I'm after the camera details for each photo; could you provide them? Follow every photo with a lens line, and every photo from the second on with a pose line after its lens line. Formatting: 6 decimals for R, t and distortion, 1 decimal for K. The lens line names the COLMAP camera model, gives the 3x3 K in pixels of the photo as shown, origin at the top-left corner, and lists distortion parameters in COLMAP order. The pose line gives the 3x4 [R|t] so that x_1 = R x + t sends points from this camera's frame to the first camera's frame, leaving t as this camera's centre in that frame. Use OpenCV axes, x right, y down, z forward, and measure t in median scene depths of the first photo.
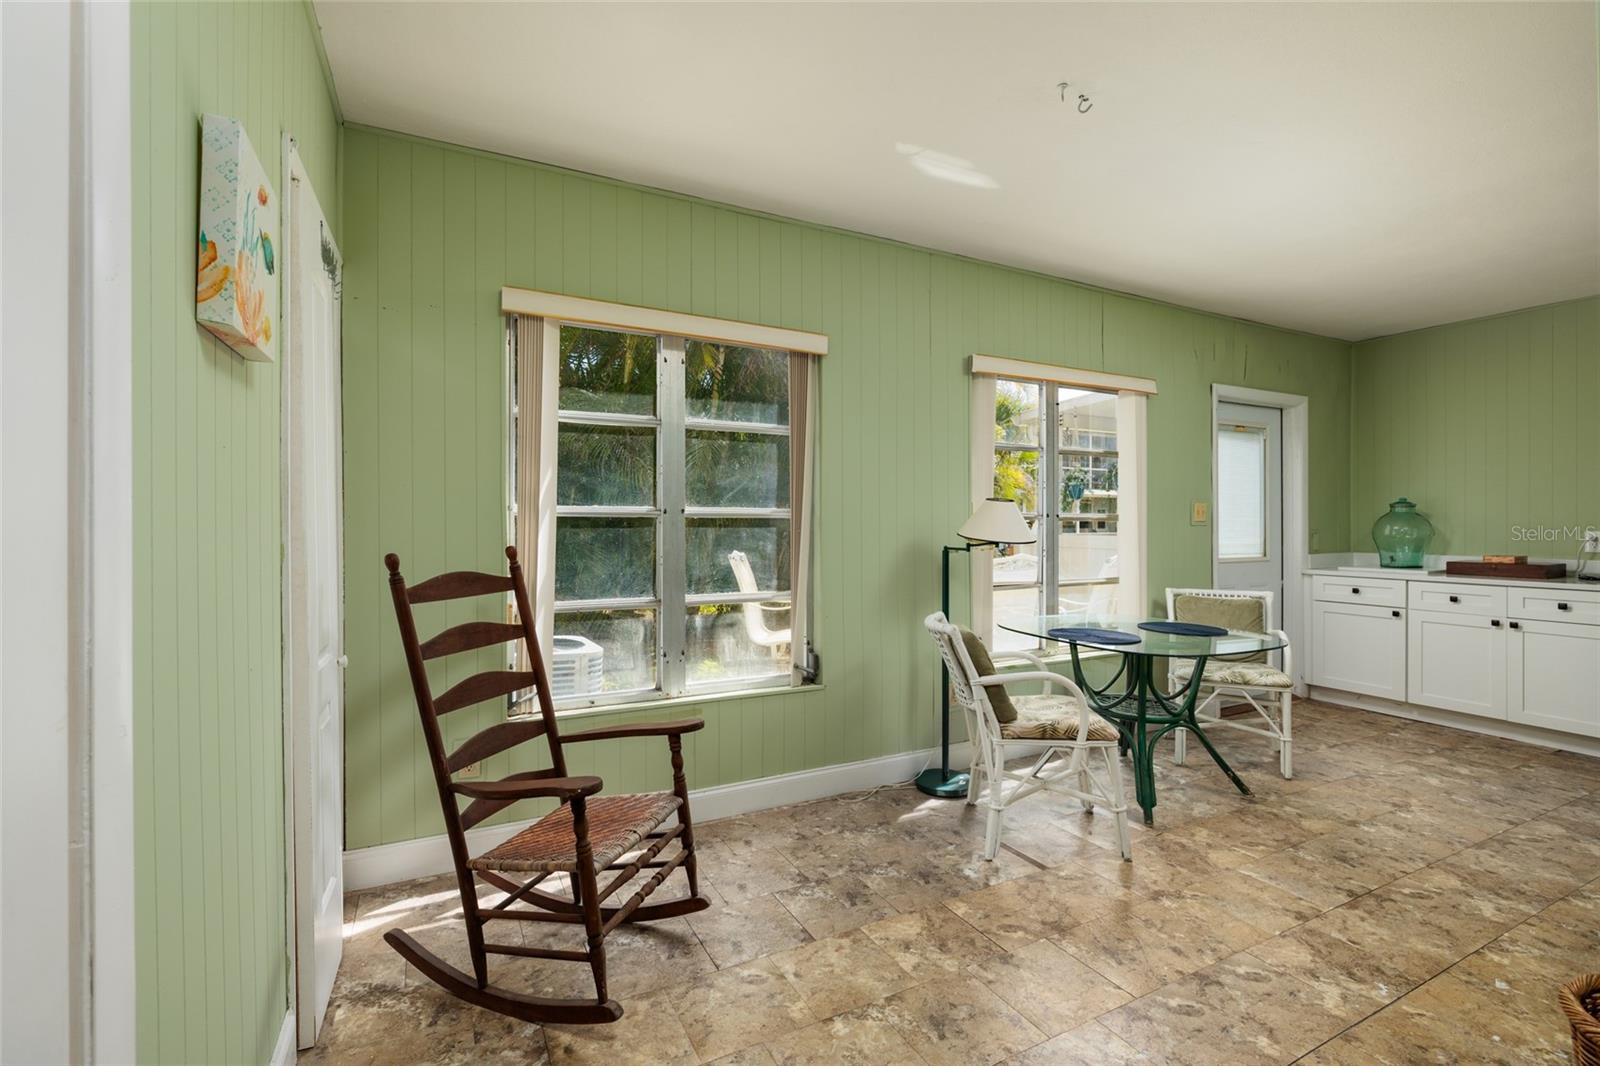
lens RADIAL K [[707.5, 0, 801.1], [0, 707.5, 523.7], [0, 0, 1]] dist [-0.001697, -0.000274]
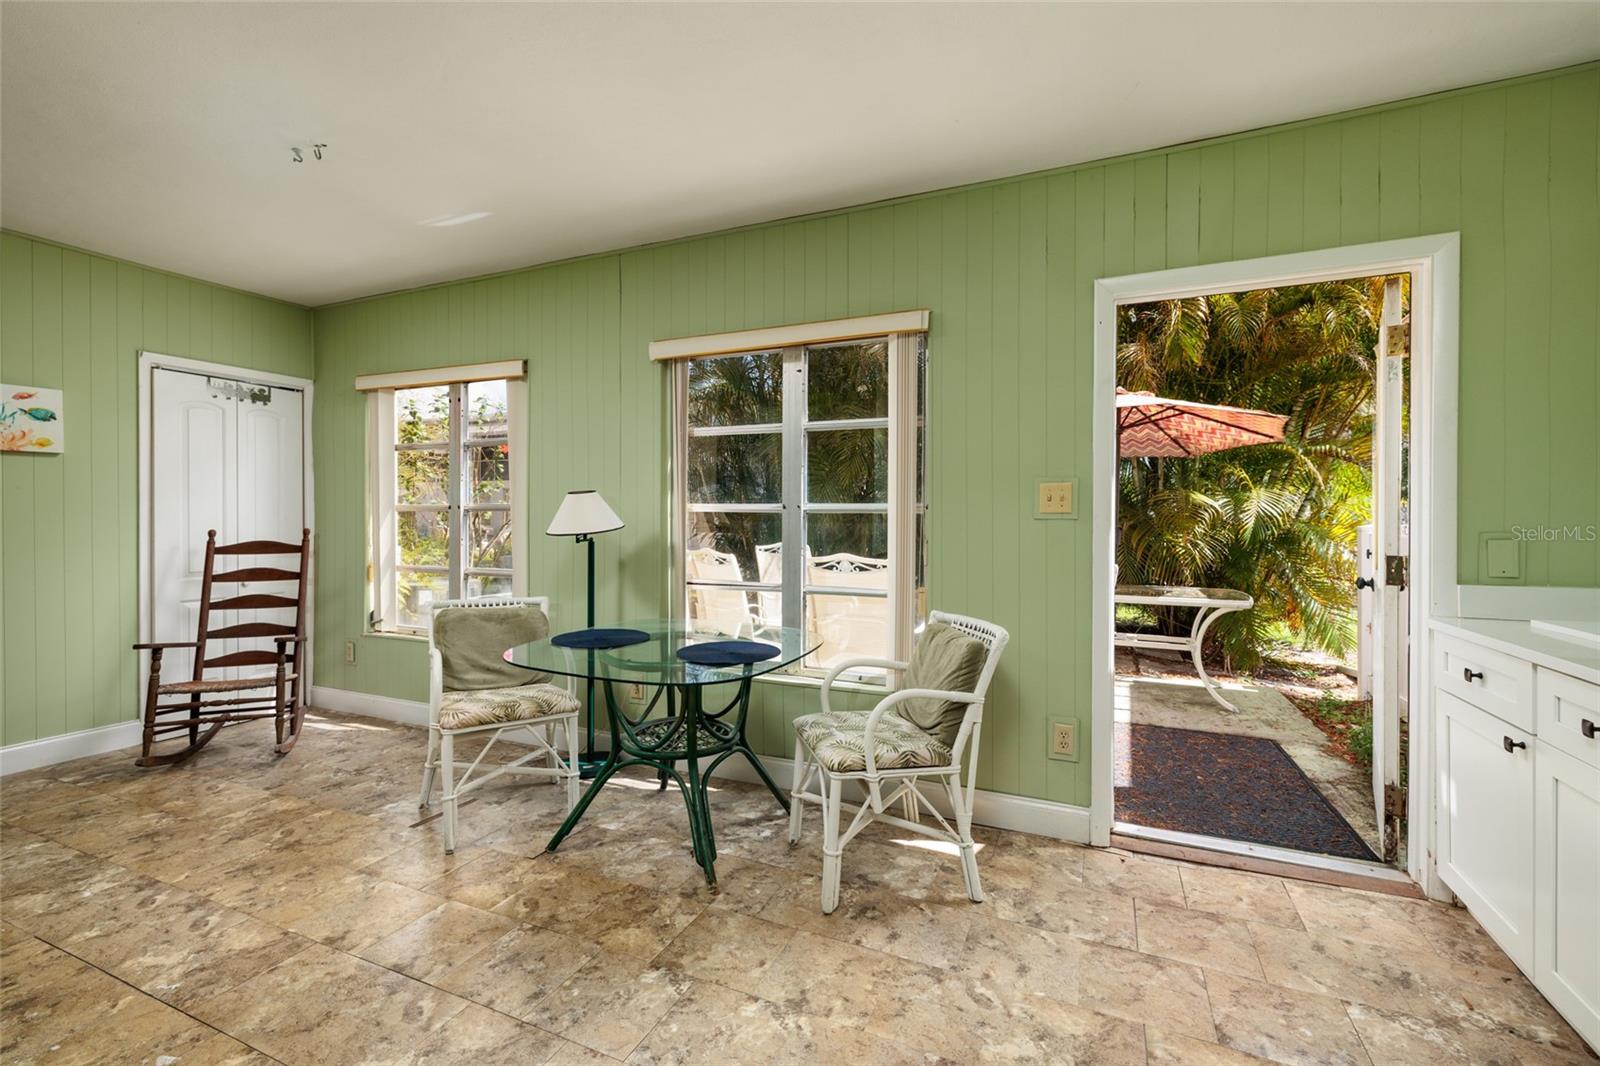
lens RADIAL K [[687.1, 0, 799.6], [0, 687.1, 520.5], [0, 0, 1]] dist [0.003342, 0.000335]
pose [[0.630814, 0.001155, -0.775934, 0.946273], [-0.002781, 0.999996, -0.000772, 0.005194], [0.775929, 0.002645, 0.630814, 0.479450]]
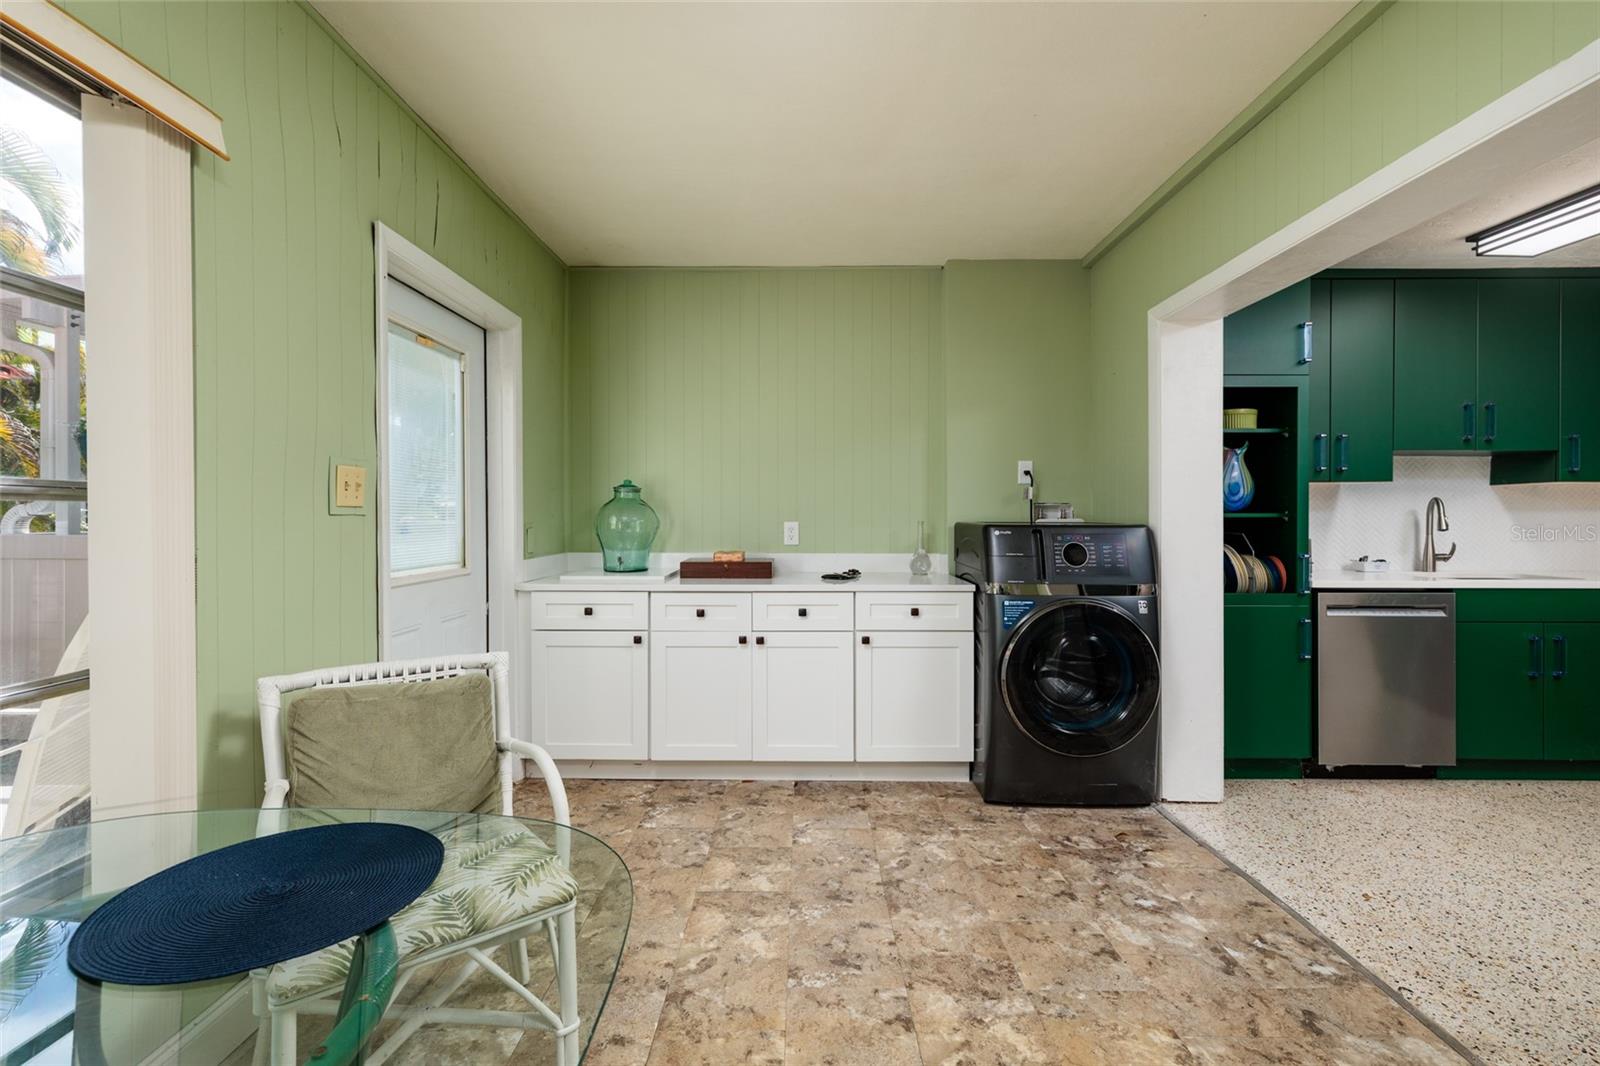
lens RADIAL K [[687.1, 0, 799.6], [0, 687.1, 520.5], [0, 0, 1]] dist [0.003342, 0.000335]
pose [[0.461895, -0.003972, 0.886926, 0.321489], [-0.003195, 0.999976, 0.006142, 0.002486], [-0.886929, -0.005671, 0.461871, 0.569183]]
